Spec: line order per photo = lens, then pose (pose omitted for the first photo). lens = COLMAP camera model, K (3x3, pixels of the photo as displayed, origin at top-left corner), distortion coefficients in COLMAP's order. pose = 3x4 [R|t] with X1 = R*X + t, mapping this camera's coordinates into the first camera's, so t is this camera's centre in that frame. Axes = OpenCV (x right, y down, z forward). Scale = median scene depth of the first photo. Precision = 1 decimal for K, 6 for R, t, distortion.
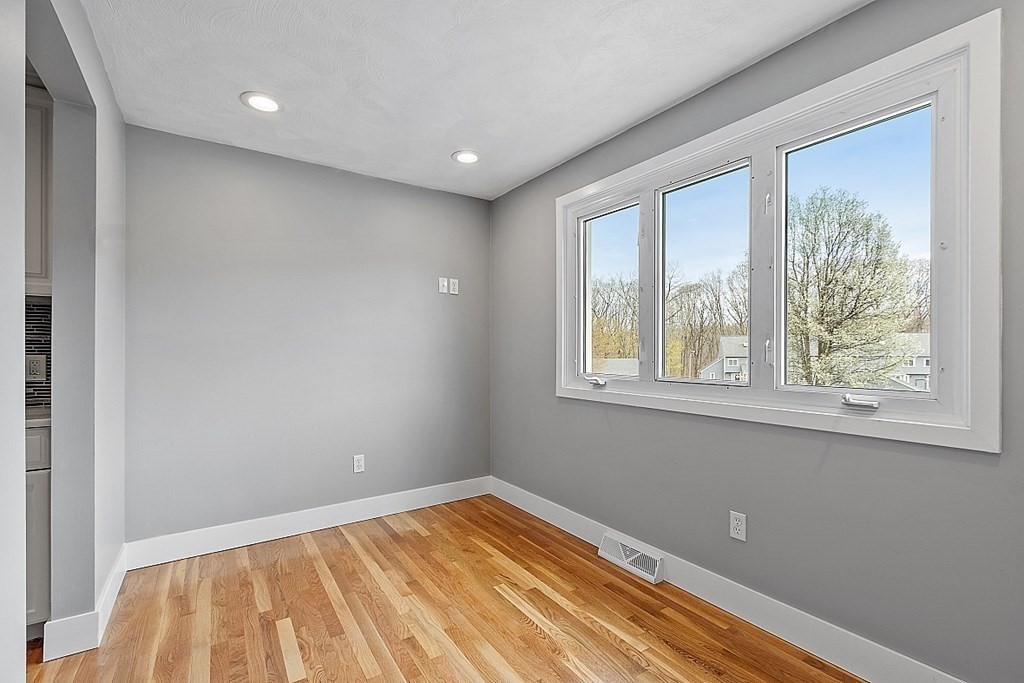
lens RADIAL K [[452.8, 0, 514.2], [0, 452.8, 346.2], [0, 0, 1]] dist [-0.001359, 0.000057]
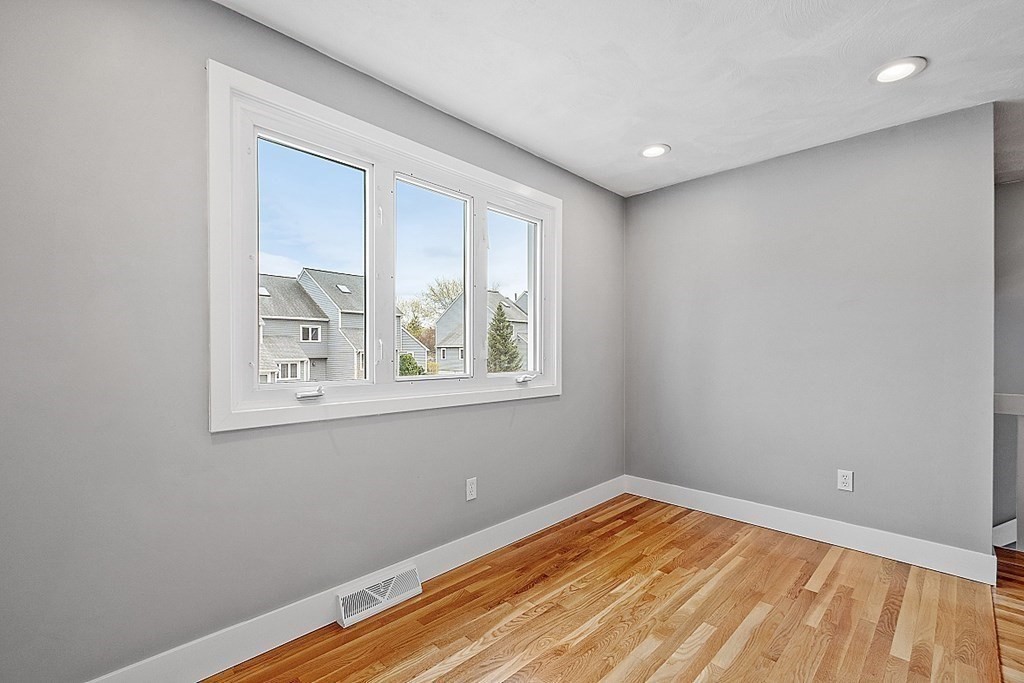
lens RADIAL K [[452.8, 0, 514.2], [0, 452.8, 346.2], [0, 0, 1]] dist [-0.001359, 0.000057]
pose [[-0.209637, -0.002469, 0.977776, -0.710131], [-0.023234, 0.999727, -0.002457, 0.001094], [-0.977503, -0.023233, -0.209638, 1.083360]]
